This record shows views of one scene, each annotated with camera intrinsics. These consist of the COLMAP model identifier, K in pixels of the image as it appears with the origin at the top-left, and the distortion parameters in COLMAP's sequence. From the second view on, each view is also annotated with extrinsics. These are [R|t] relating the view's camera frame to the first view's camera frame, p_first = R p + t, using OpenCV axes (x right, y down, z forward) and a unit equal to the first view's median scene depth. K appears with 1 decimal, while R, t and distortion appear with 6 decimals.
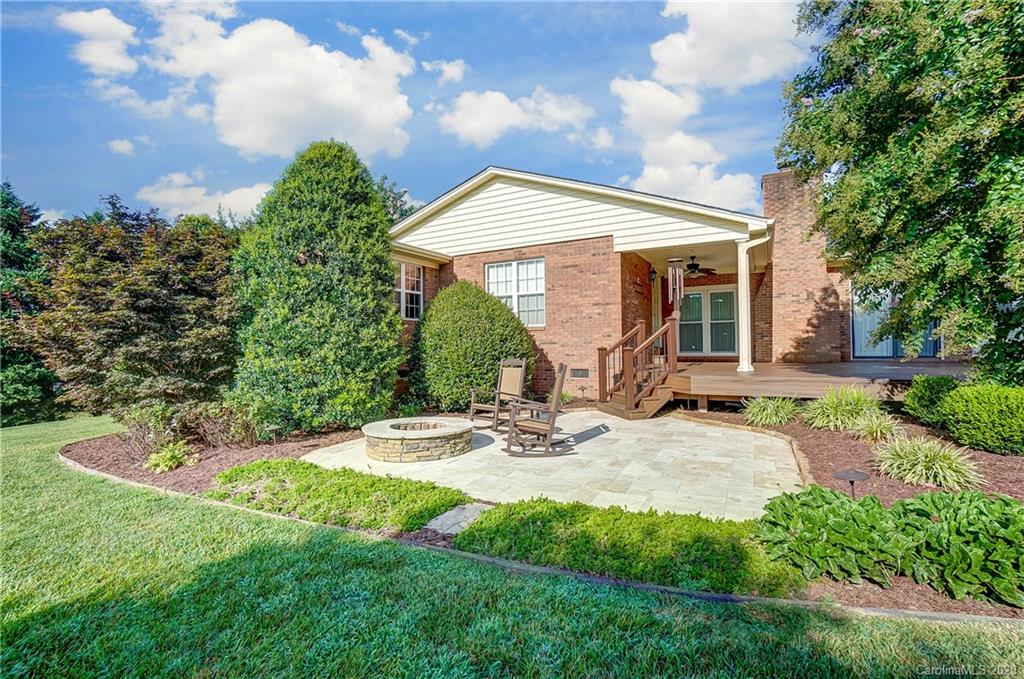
lens RADIAL K [[468.1, 0, 510.8], [0, 468.1, 342.6], [0, 0, 1]] dist [-0.031034, 0.000919]
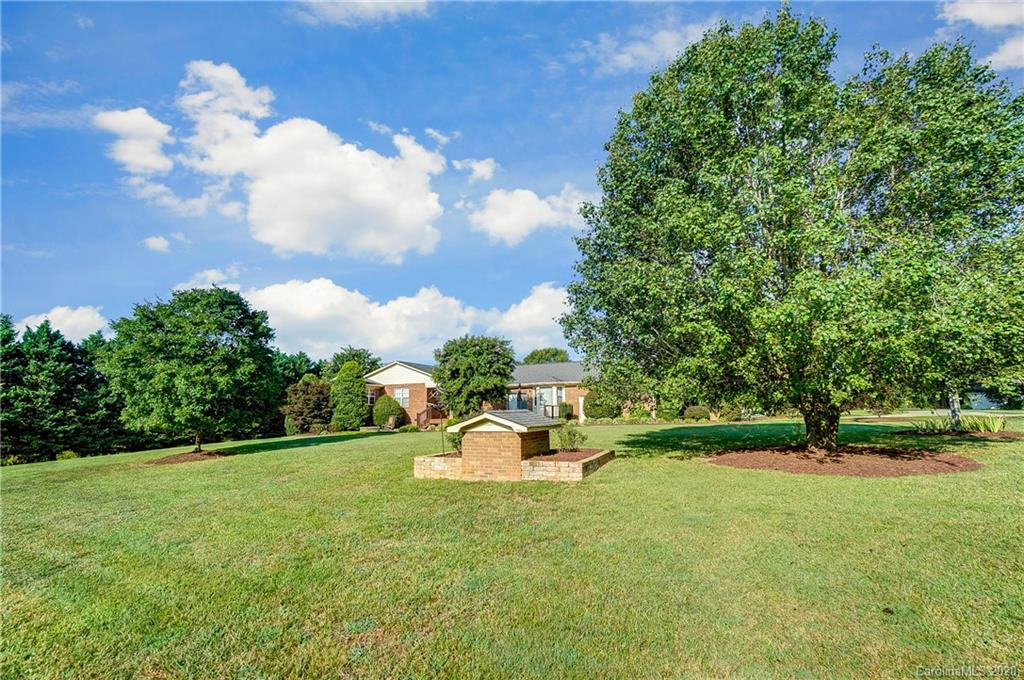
lens RADIAL K [[468.1, 0, 510.8], [0, 468.1, 343.1], [0, 0, 1]] dist [-0.031034, 0.000919]
pose [[0.999550, 0.022342, 0.019997, 0.868871], [-0.020810, 0.997059, -0.073757, -0.301790], [-0.021586, 0.073307, 0.997076, -2.983627]]
